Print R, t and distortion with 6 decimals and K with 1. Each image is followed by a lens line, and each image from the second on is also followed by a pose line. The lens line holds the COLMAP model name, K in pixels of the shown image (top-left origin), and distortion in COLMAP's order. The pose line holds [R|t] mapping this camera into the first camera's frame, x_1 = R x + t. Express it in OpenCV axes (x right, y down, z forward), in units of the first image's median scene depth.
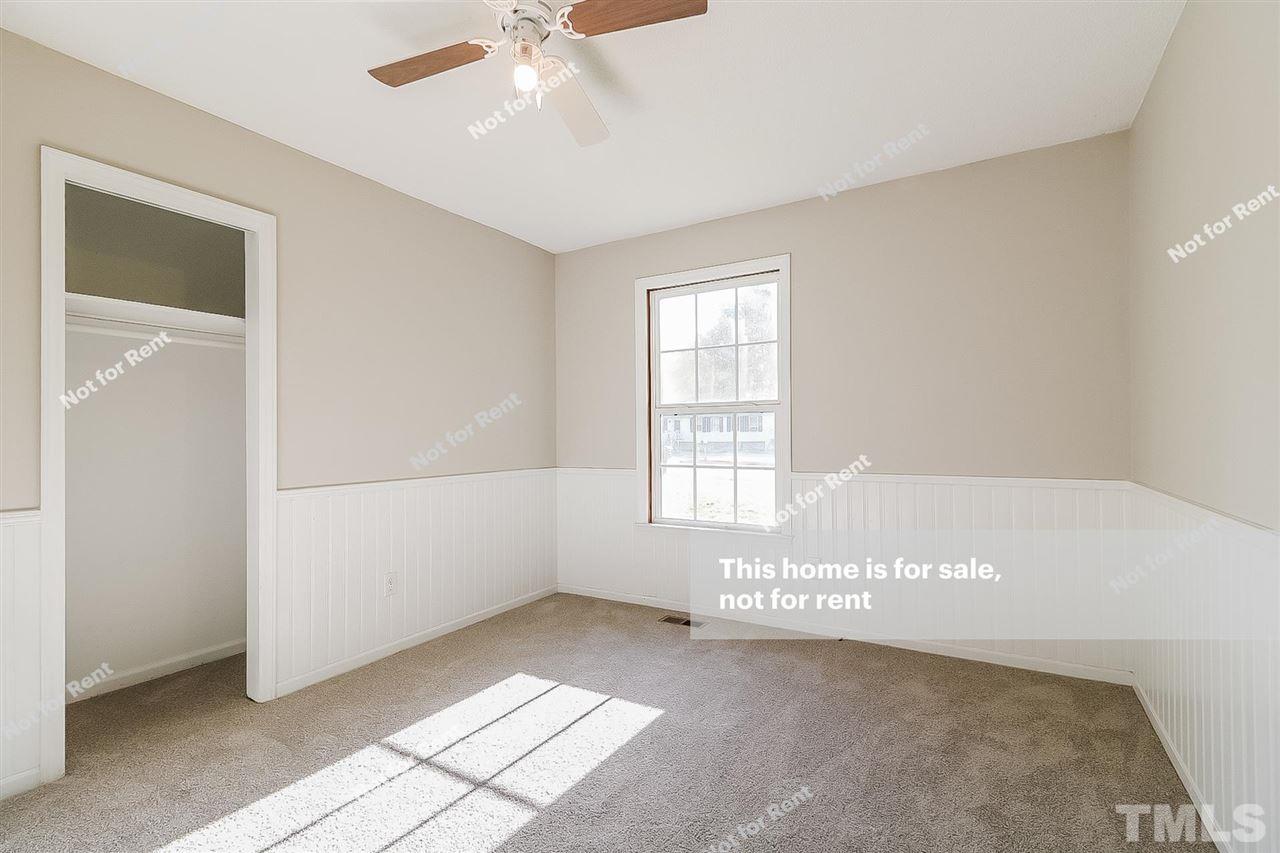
lens RADIAL K [[564.6, 0, 638.3], [0, 564.6, 433.6], [0, 0, 1]] dist [-0.017786, -0.000162]
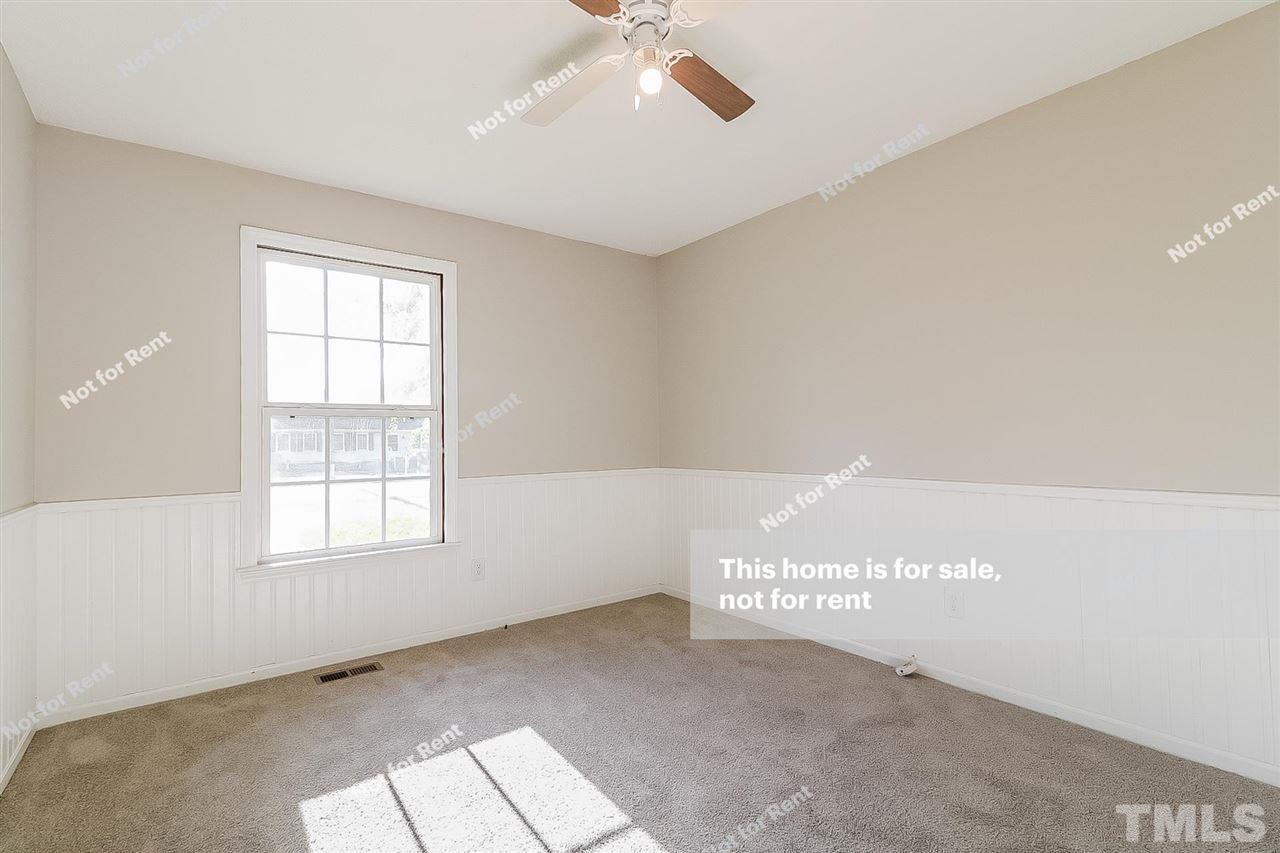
lens RADIAL K [[579.8, 0, 634.9], [0, 579.8, 429.2], [0, 0, 1]] dist [0.013750, -0.026959]
pose [[0.384444, 0.017646, 0.922980, -0.528885], [0.010364, 0.999672, -0.023429, 0.007159], [-0.923090, 0.018573, 0.384135, 0.288305]]
